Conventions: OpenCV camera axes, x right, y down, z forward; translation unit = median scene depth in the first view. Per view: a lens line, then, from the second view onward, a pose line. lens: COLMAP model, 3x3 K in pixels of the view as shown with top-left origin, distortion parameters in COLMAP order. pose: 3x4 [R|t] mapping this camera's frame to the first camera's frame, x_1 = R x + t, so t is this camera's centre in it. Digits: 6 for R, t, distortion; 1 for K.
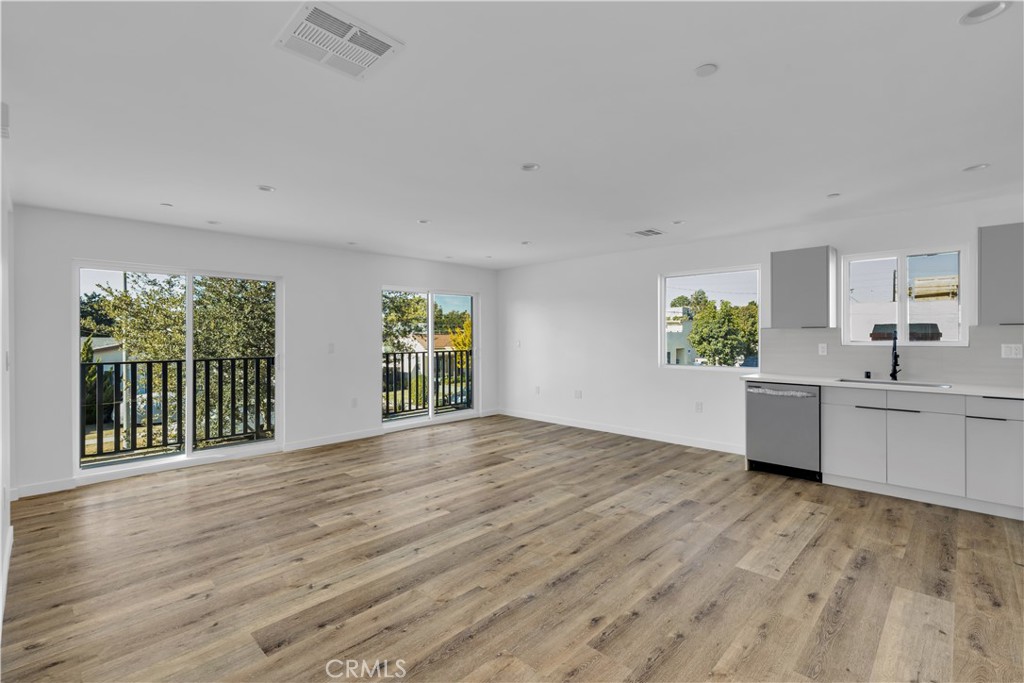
lens RADIAL K [[463.9, 0, 529.5], [0, 463.9, 333.3], [0, 0, 1]] dist [0.007456, -0.000020]
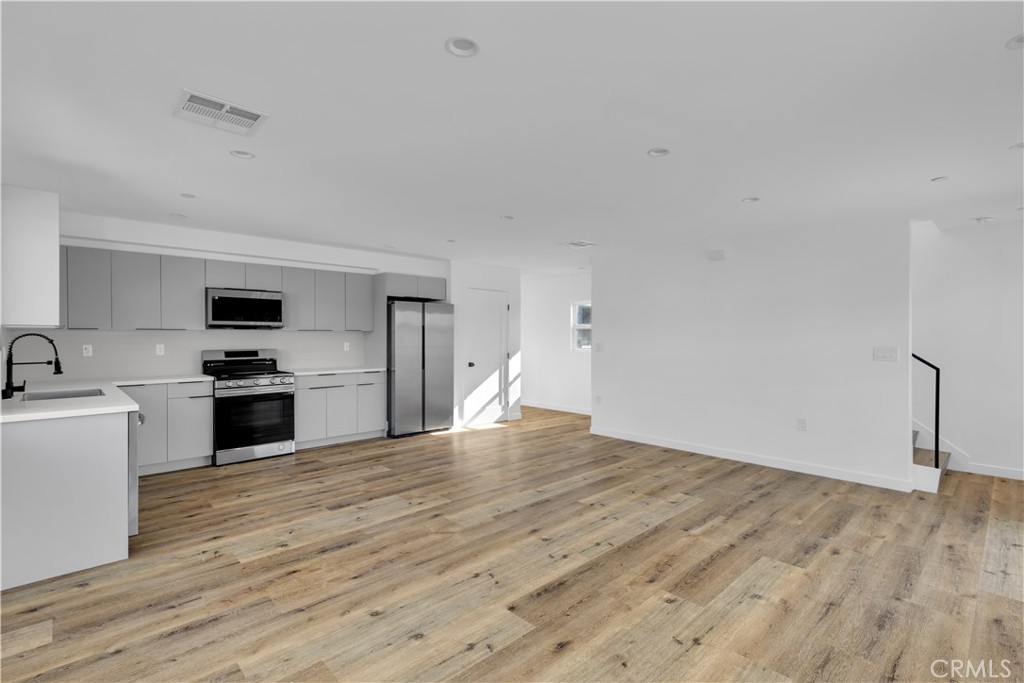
lens RADIAL K [[463.9, 0, 511.0], [0, 463.9, 340.3], [0, 0, 1]] dist [0.007456, -0.000020]
pose [[-0.996863, 0.001991, 0.079124, -0.103286], [0.002192, 0.999995, 0.002459, 0.015710], [-0.079118, 0.002625, -0.996862, 2.064362]]
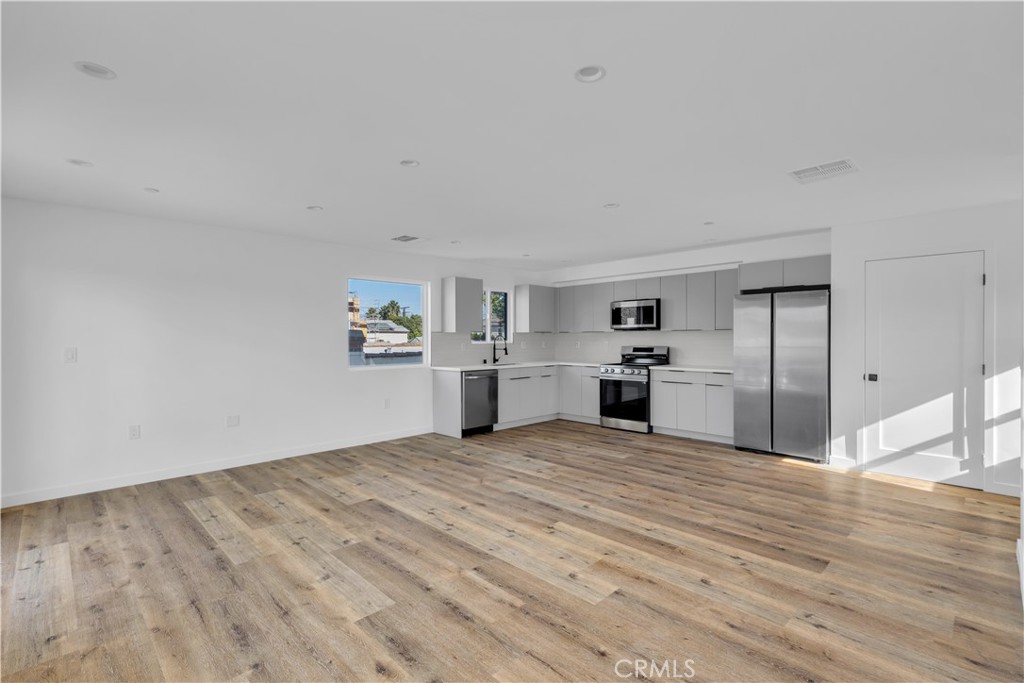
lens RADIAL K [[463.9, 0, 516.2], [0, 463.9, 341.1], [0, 0, 1]] dist [0.007456, -0.000020]
pose [[0.035731, -0.004409, 0.999352, -1.106732], [-0.000828, 0.999990, 0.004441, 0.017454], [-0.999361, -0.000986, 0.035727, 1.053139]]
